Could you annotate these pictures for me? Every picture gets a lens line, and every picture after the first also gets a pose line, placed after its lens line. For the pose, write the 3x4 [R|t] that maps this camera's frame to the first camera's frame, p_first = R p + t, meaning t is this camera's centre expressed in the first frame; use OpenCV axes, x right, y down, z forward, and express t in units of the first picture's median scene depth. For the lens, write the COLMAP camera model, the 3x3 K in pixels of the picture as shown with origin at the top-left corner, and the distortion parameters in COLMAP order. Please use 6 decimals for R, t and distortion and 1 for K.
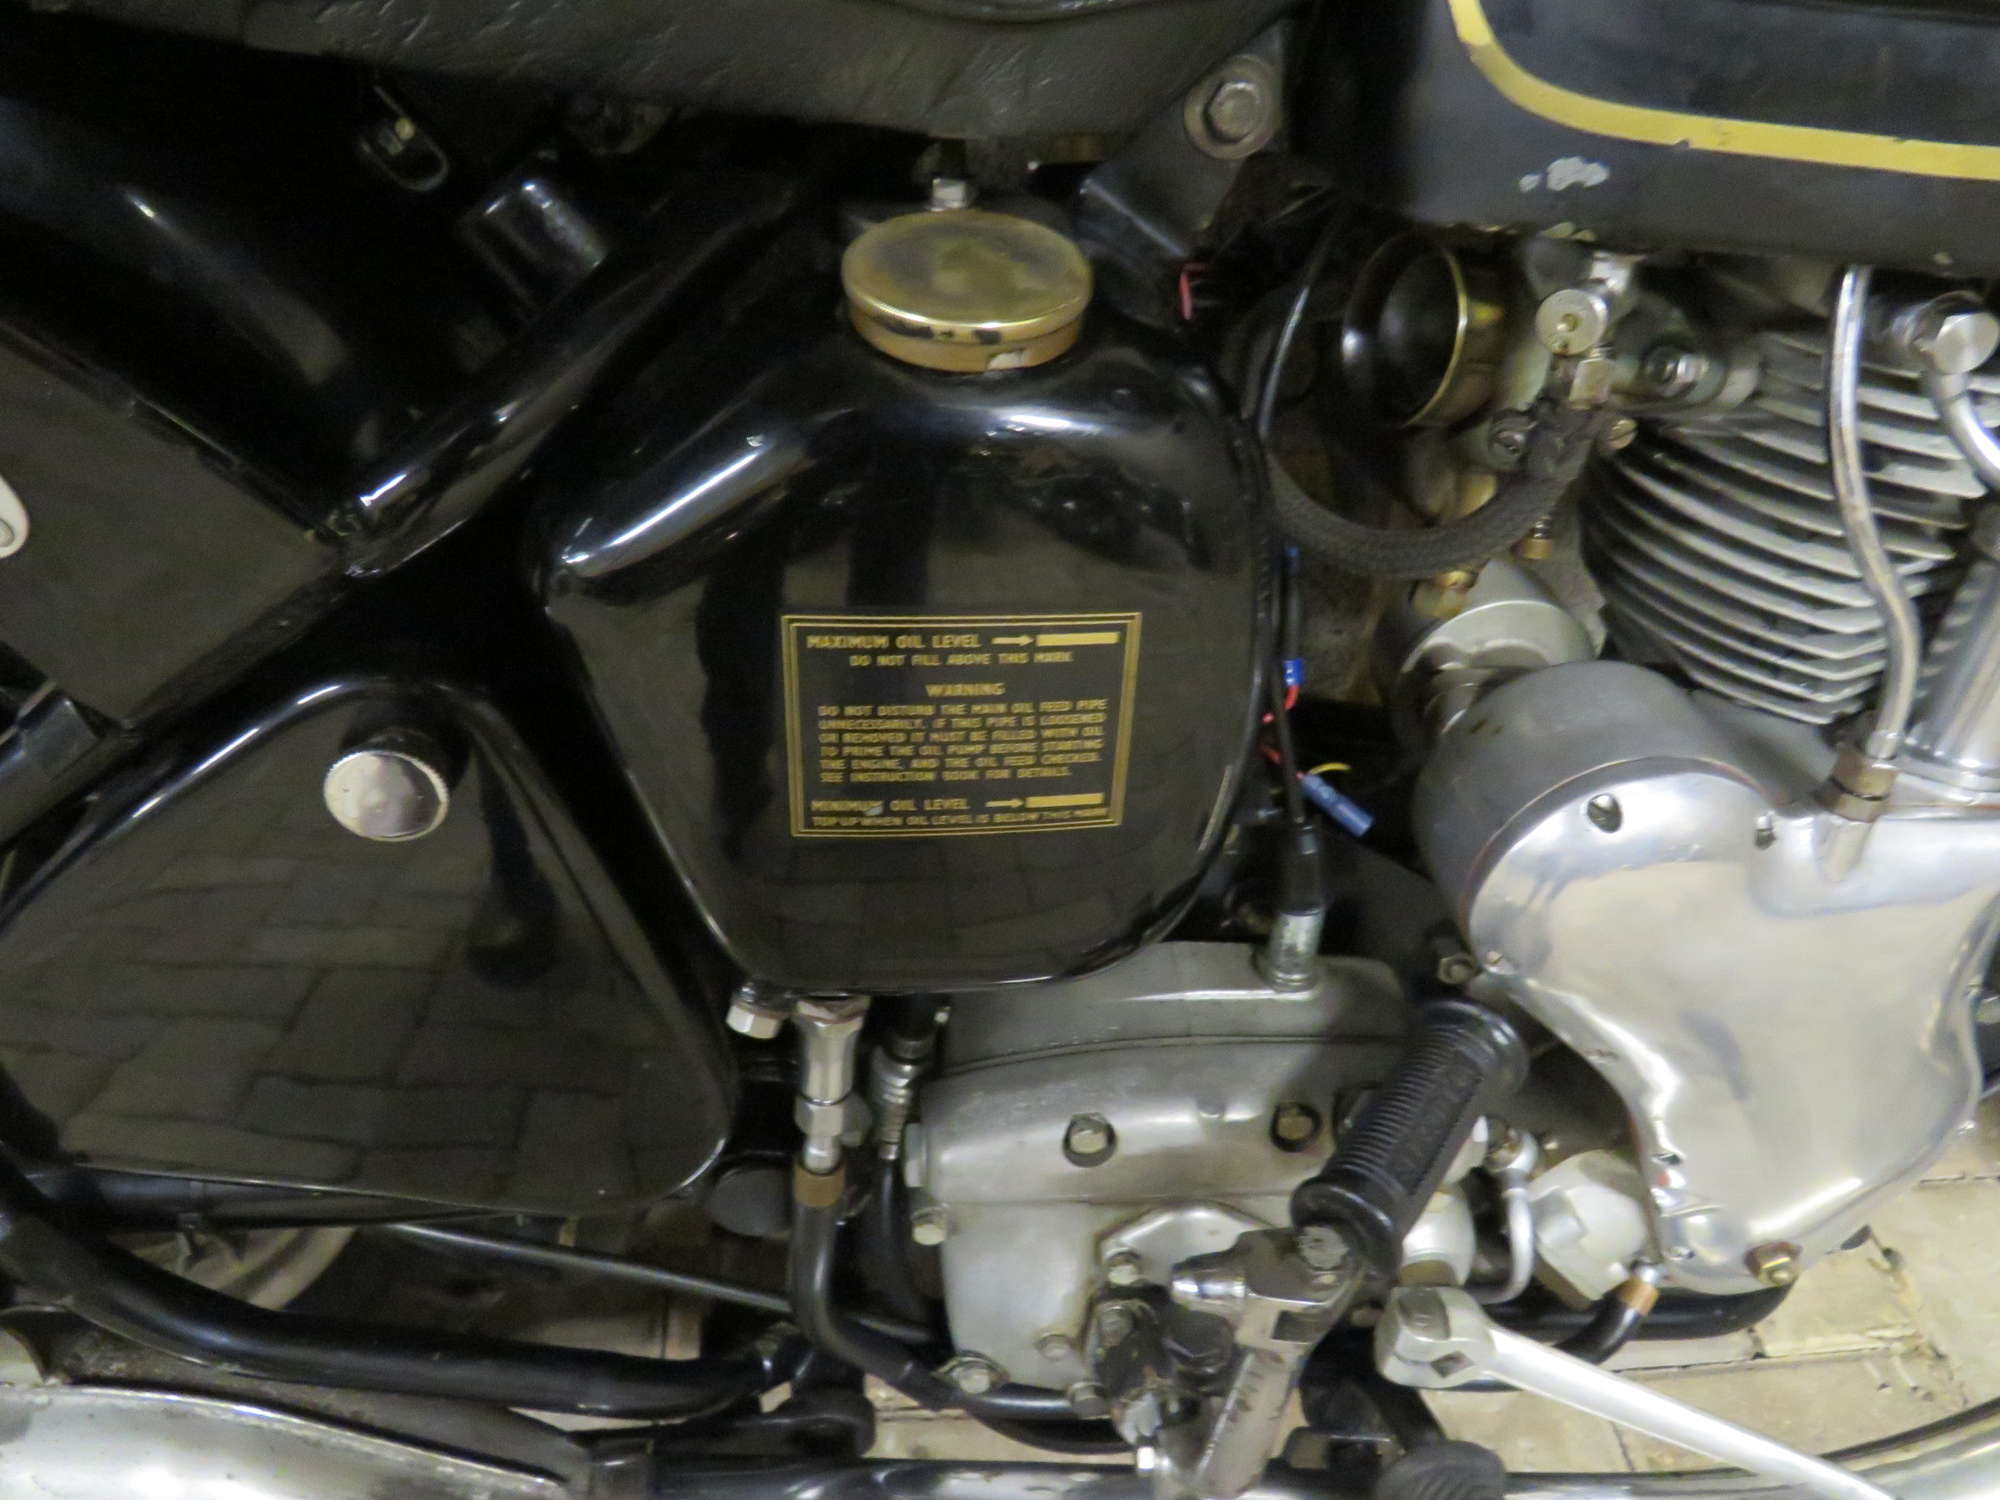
lens RADIAL K [[1419.2, 0, 1000.0], [0, 1419.2, 750.0], [0, 0, 1]] dist [-0.026927, 0.005597]
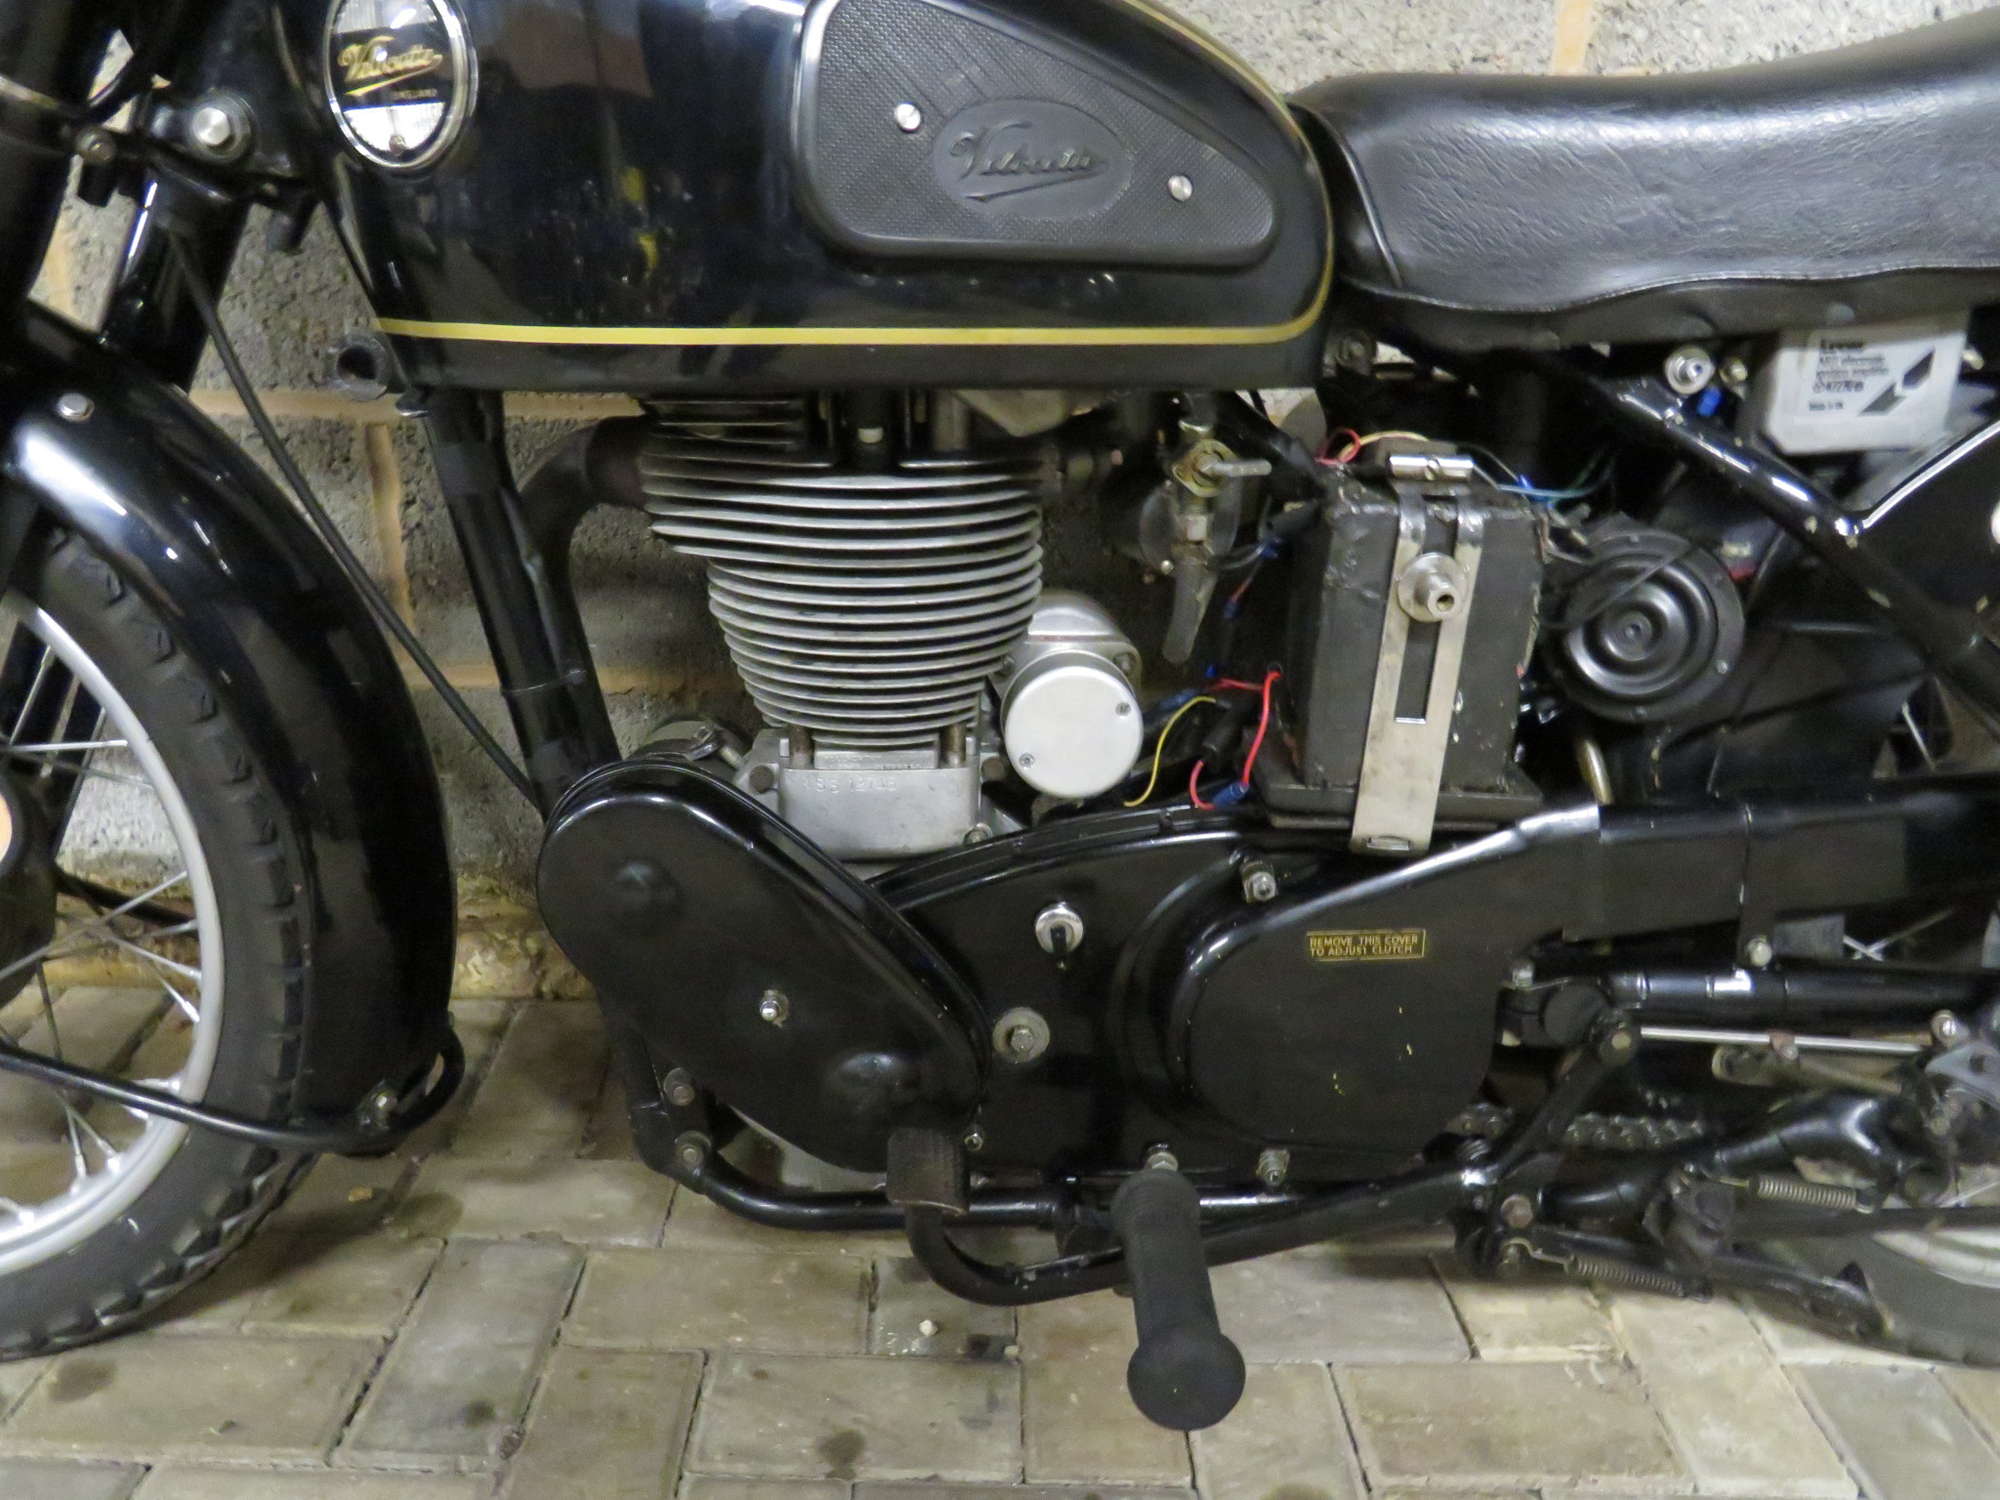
lens RADIAL K [[1412.8, 0, 990.5], [0, 1412.8, 748.4], [0, 0, 1]] dist [-0.036931, 0.021002]
pose [[0.997723, 0.012445, -0.066284, 0.494509], [-0.033215, 0.946040, -0.322344, 0.820435], [0.058695, 0.323811, 0.944299, -0.760539]]
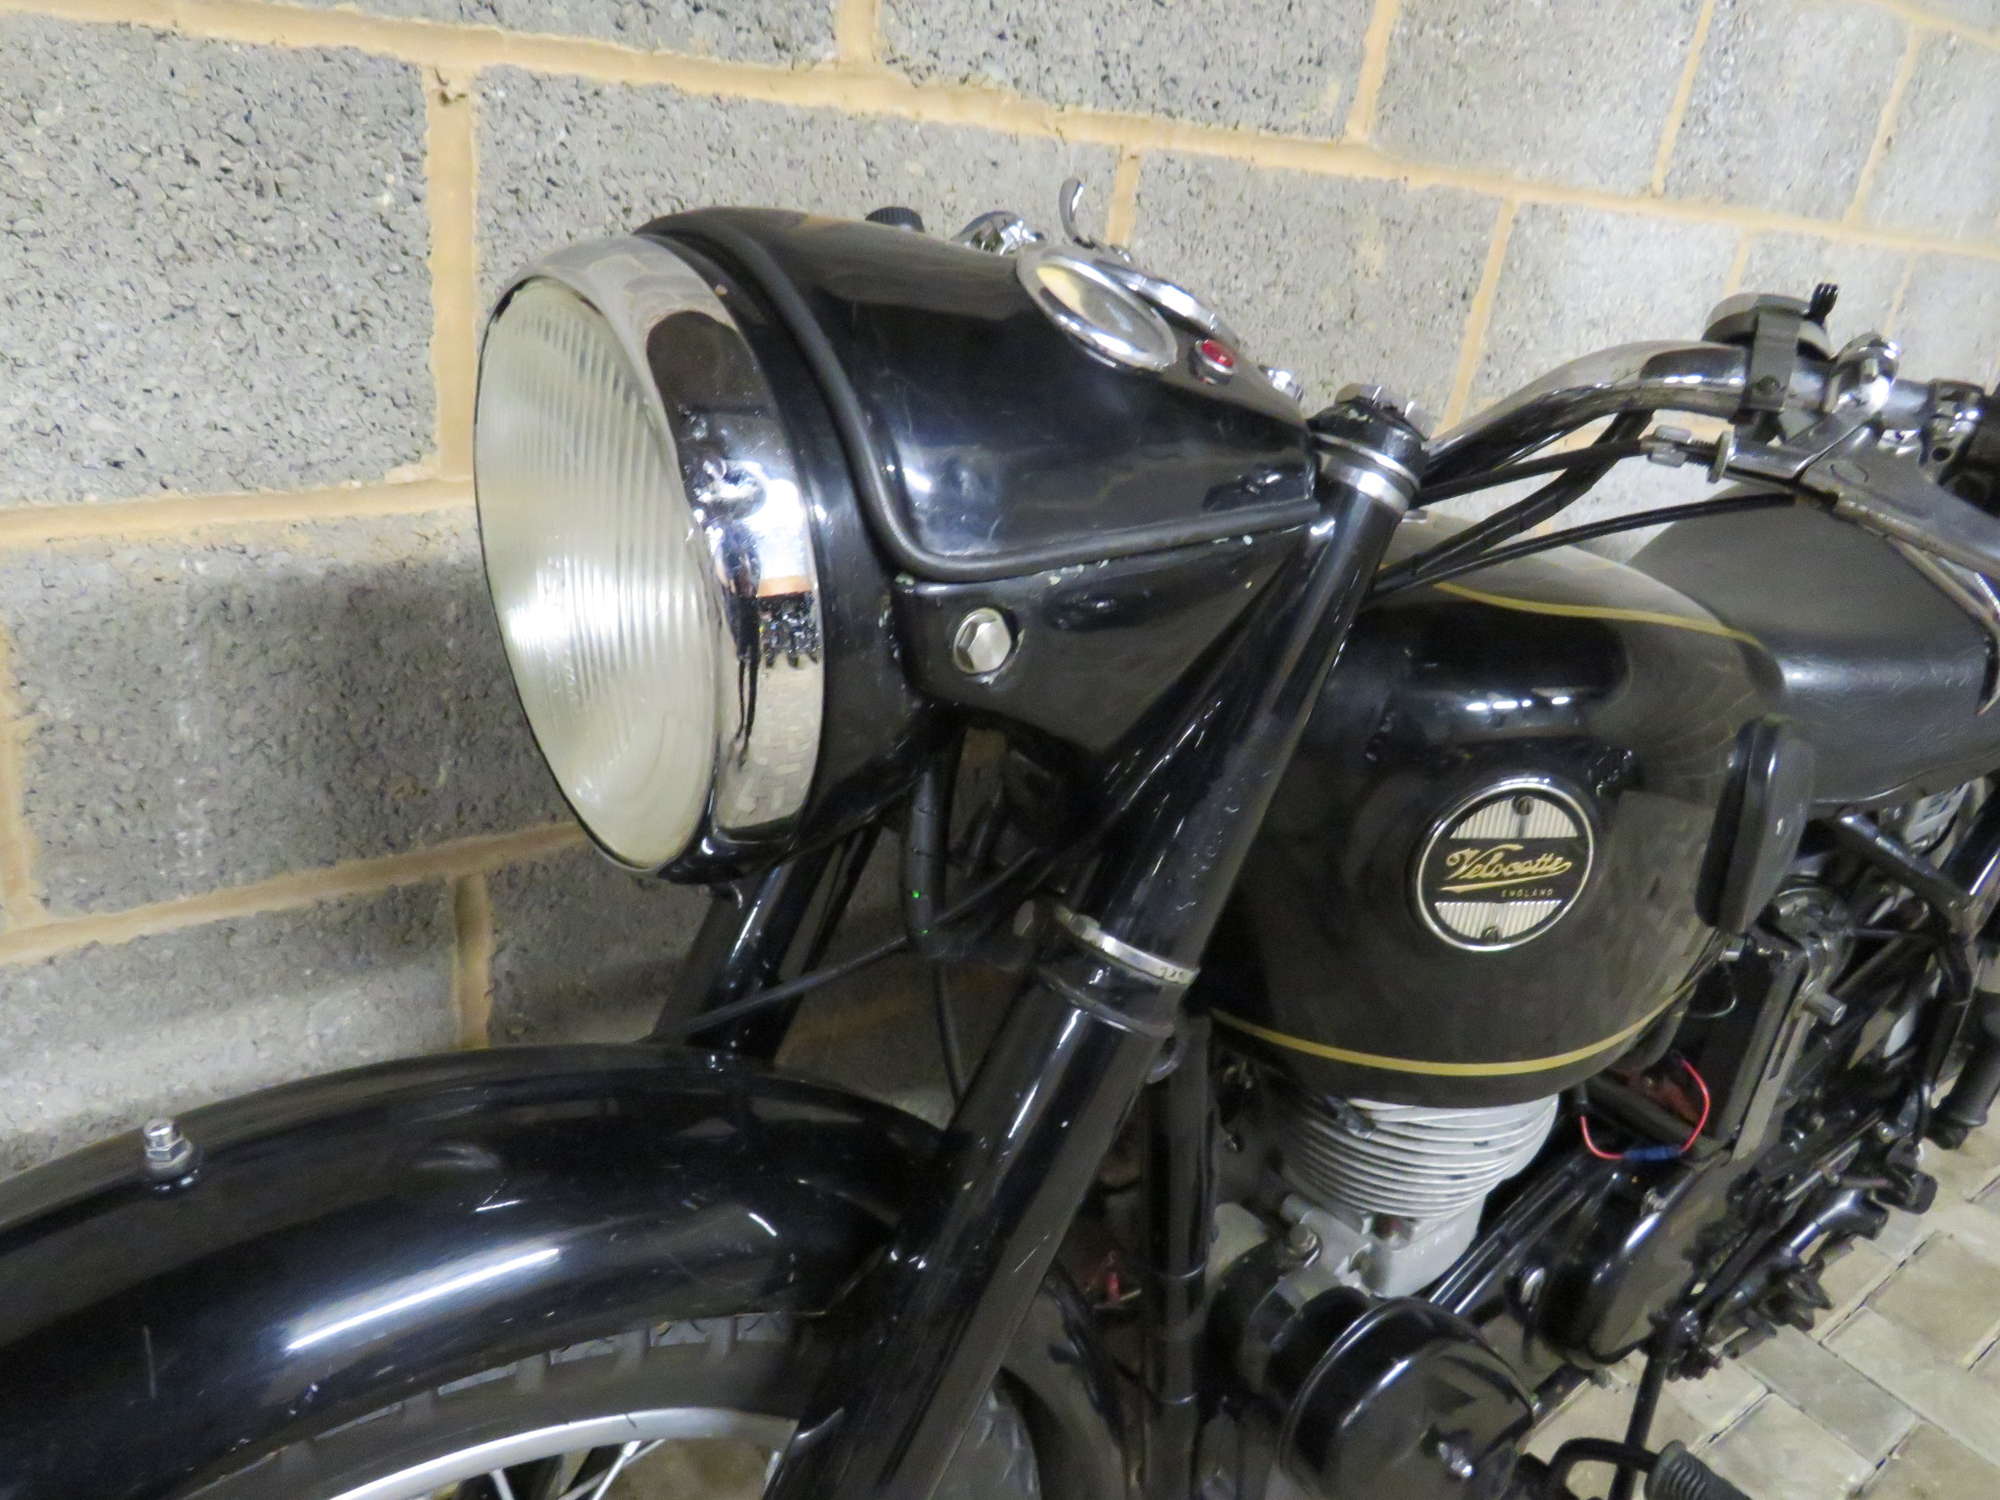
lens RADIAL K [[1398.8, 0, 992.4], [0, 1398.8, 742.0], [0, 0, 1]] dist [-0.014616, 0.001889]
pose [[0.843356, -0.157991, 0.513605, -1.759180], [0.272355, 0.949613, -0.155104, -0.560366], [-0.463221, 0.270691, 0.843892, -0.644922]]
